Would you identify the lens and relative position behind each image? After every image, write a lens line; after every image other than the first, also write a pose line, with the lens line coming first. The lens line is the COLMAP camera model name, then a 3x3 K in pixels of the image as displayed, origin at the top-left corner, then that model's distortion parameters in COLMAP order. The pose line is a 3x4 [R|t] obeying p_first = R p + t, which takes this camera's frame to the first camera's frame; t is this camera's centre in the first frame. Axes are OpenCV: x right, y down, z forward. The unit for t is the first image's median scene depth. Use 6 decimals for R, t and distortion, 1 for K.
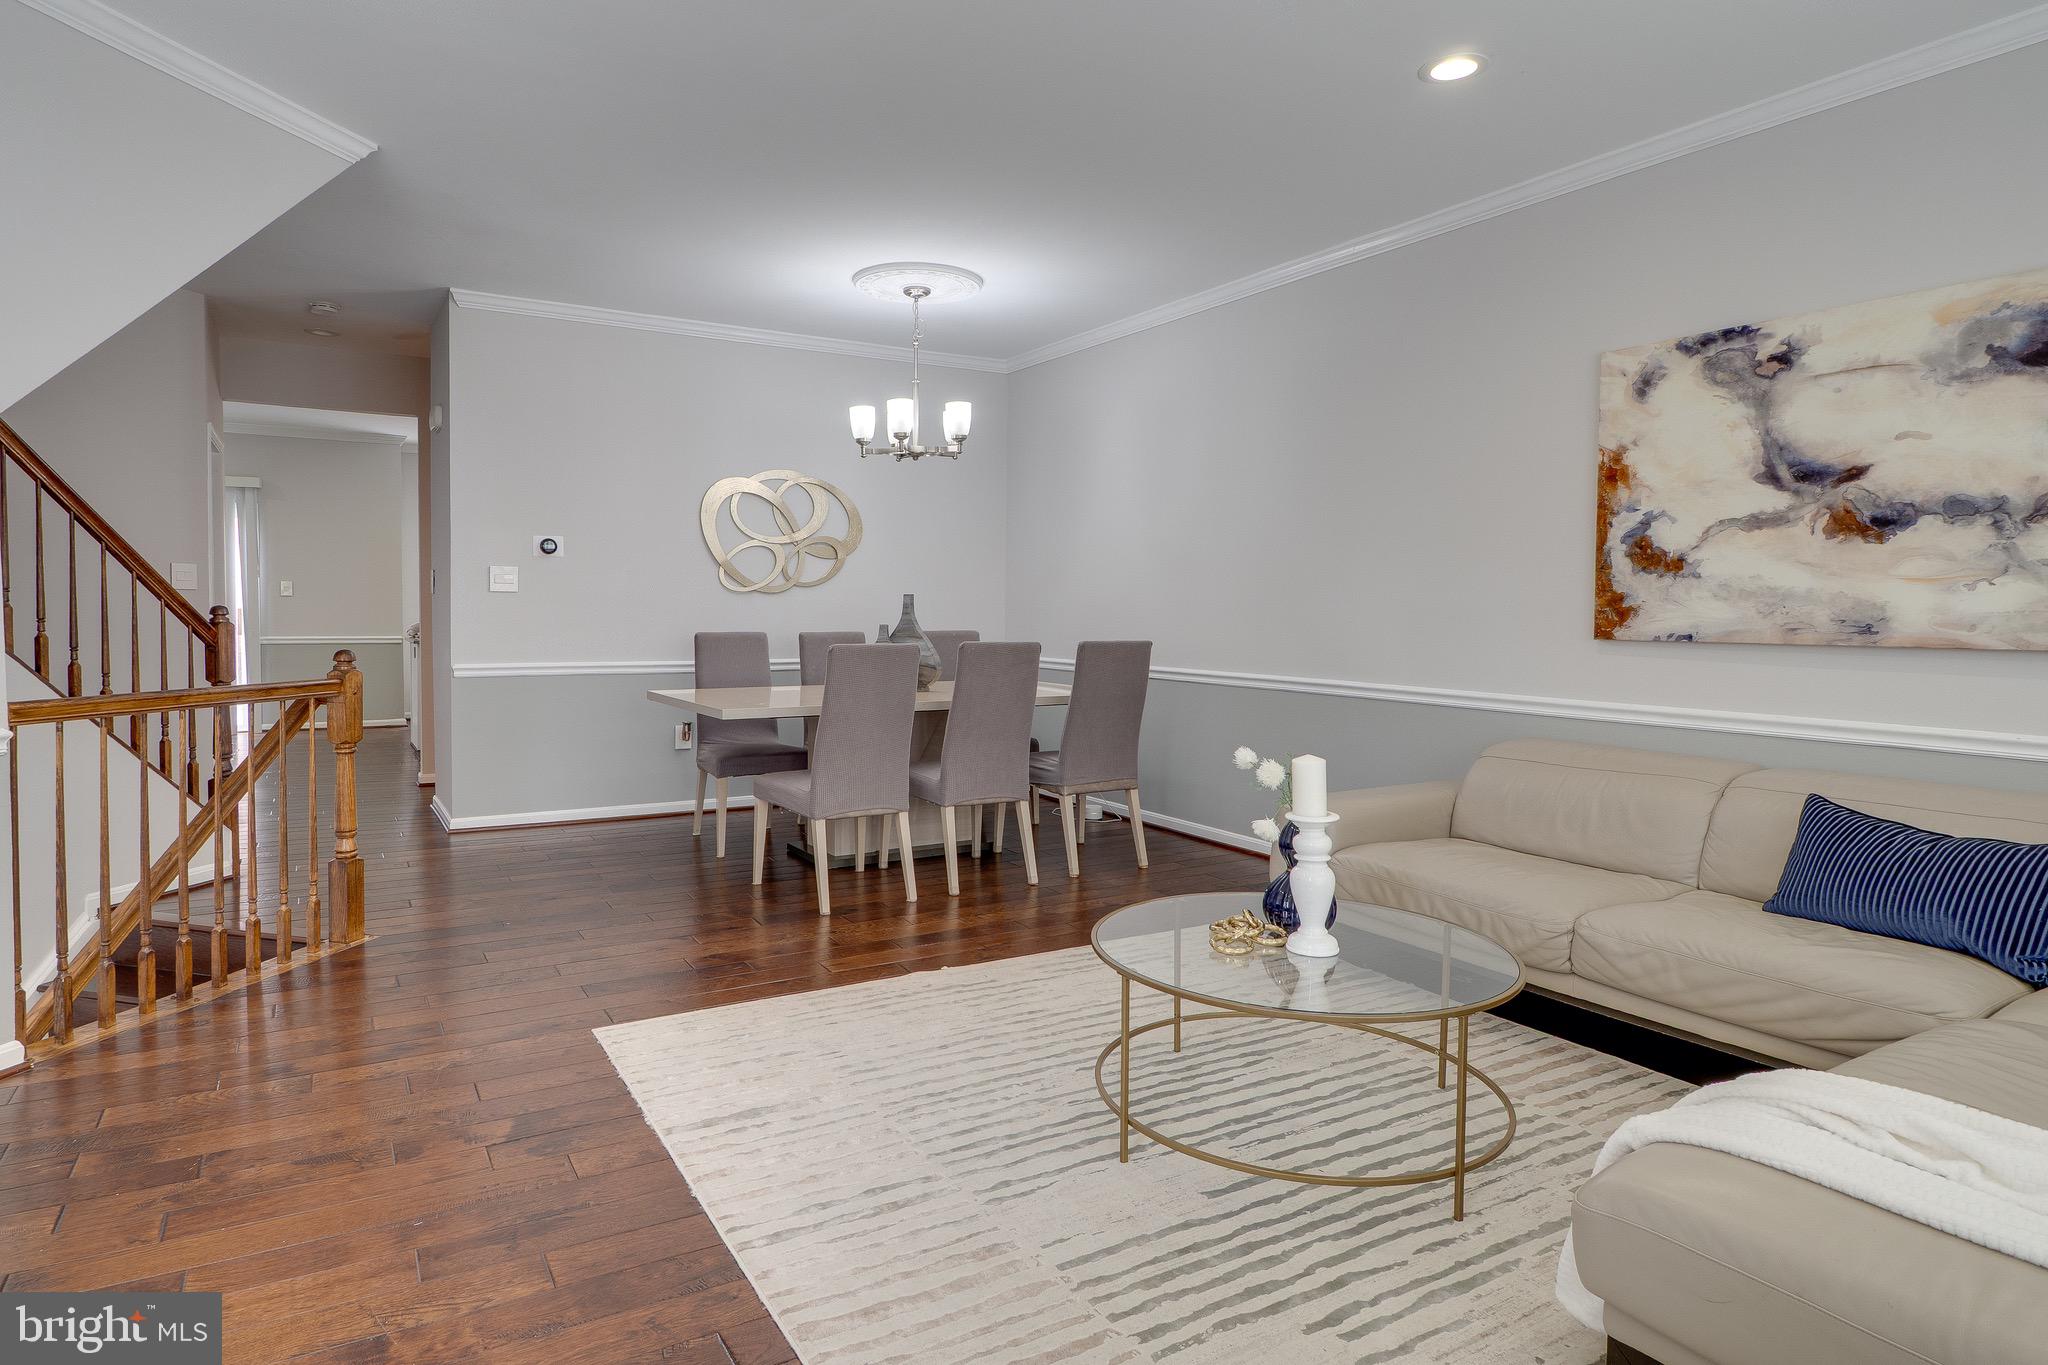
lens RADIAL K [[1140.9, 0, 1022.7], [0, 1140.9, 659.3], [0, 0, 1]] dist [-0.001897, -0.014392]
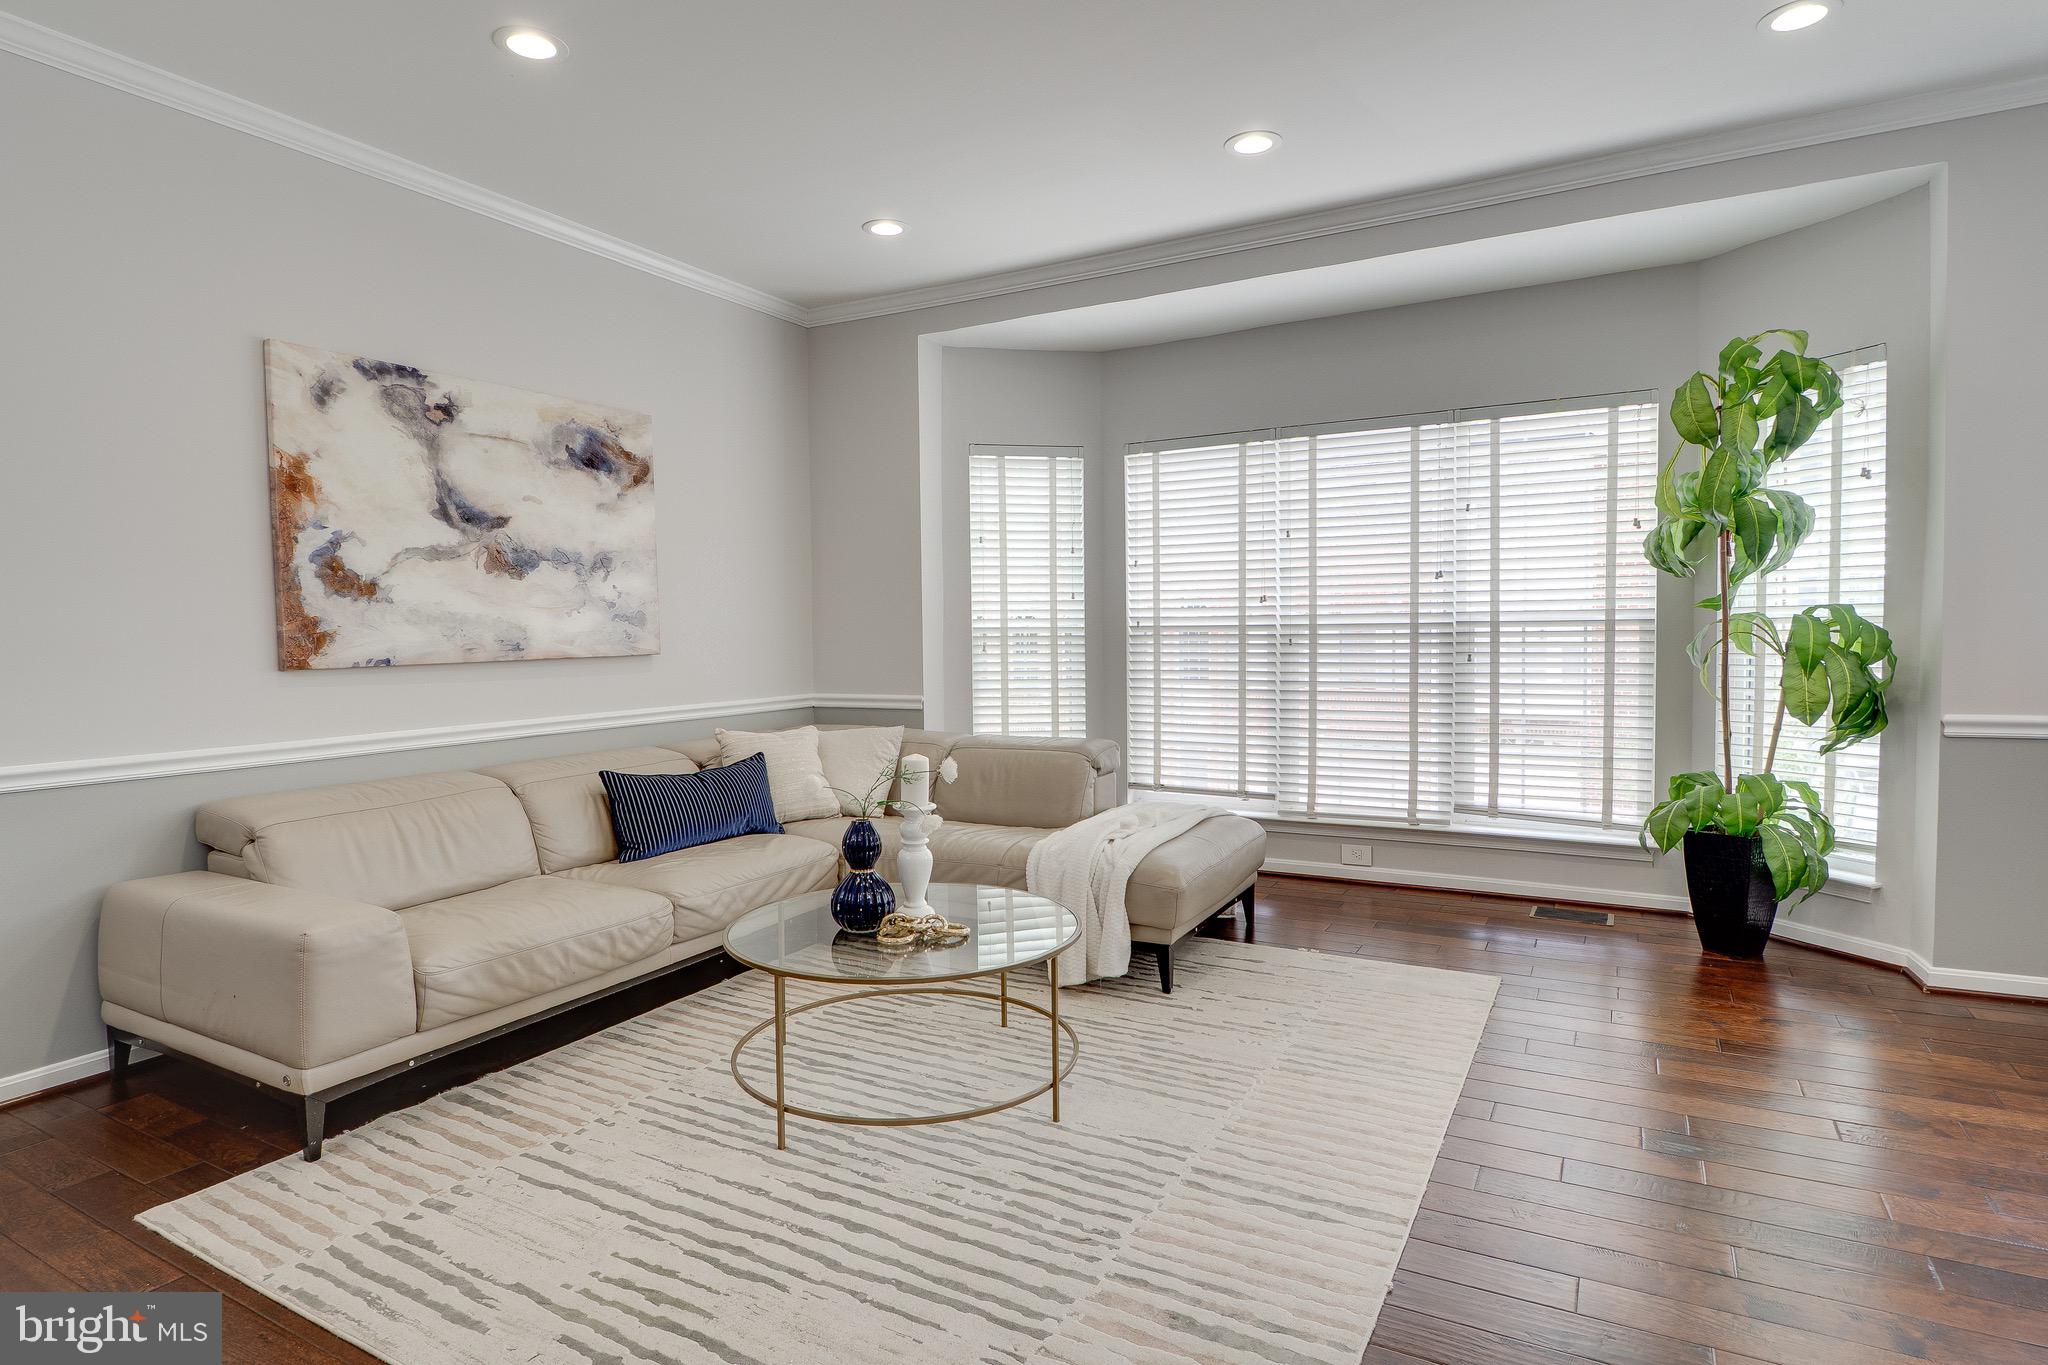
lens RADIAL K [[1106.8, 0, 1027.0], [0, 1106.8, 673.8], [0, 0, 1]] dist [-0.001082, -0.001107]
pose [[-0.500814, -0.038052, 0.864718, -0.559873], [0.050605, 0.996037, 0.073140, -0.053231], [-0.864075, 0.080389, -0.496903, 1.030129]]
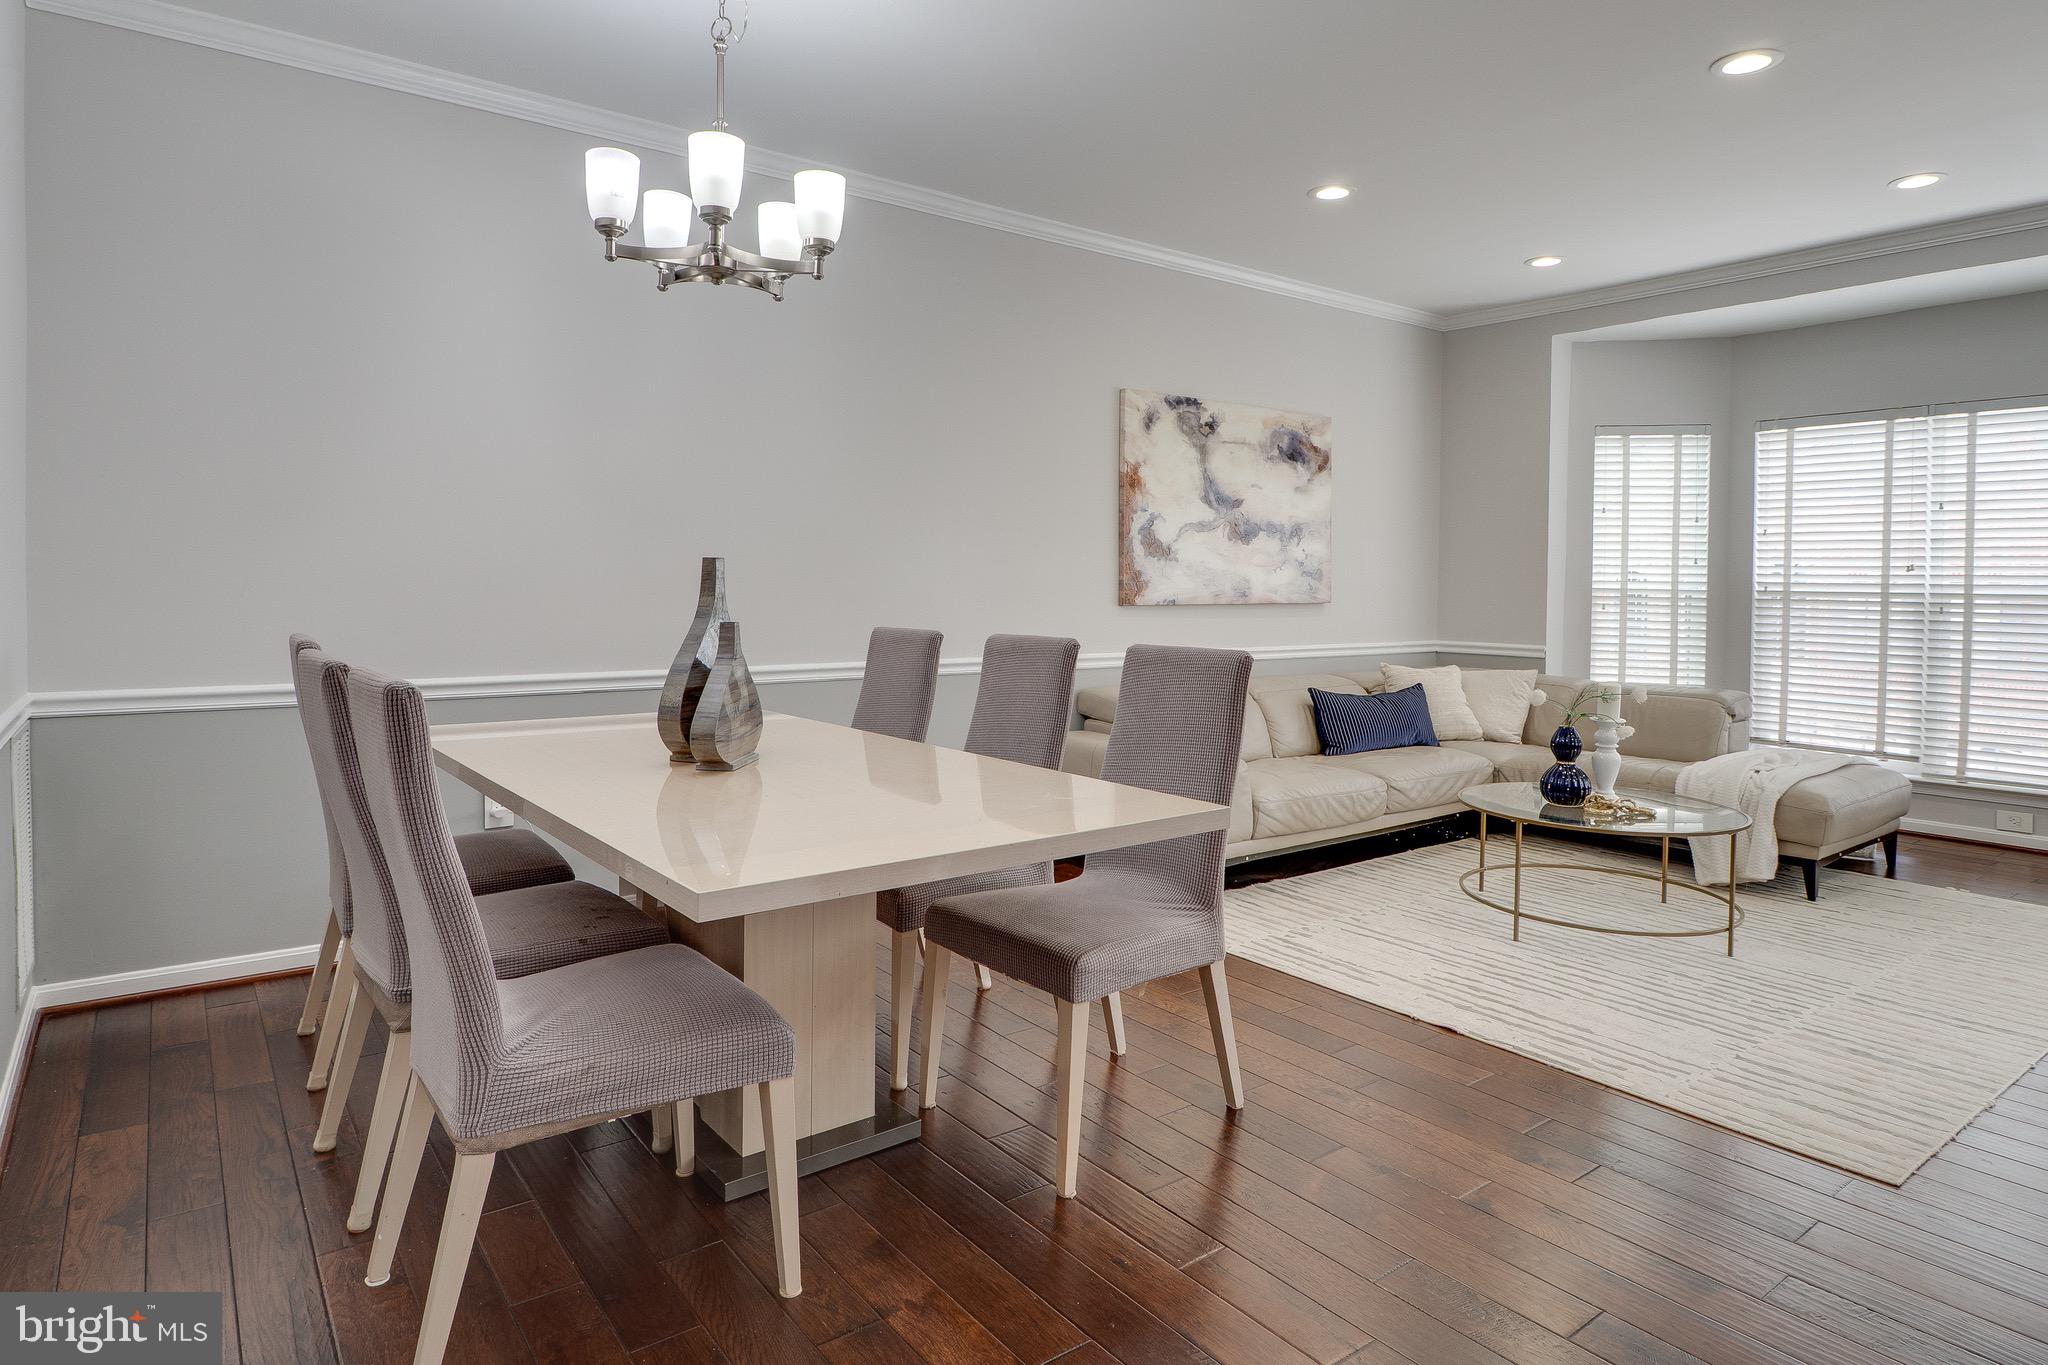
lens RADIAL K [[1113.2, 0, 1022.4], [0, 1113.2, 600.1], [0, 0, 1]] dist [-0.023413, -0.001975]
pose [[-0.070765, -0.026106, 0.997151, -0.848990], [0.036410, 0.998924, 0.028736, -0.071802], [-0.996828, 0.038340, -0.069738, 1.333902]]
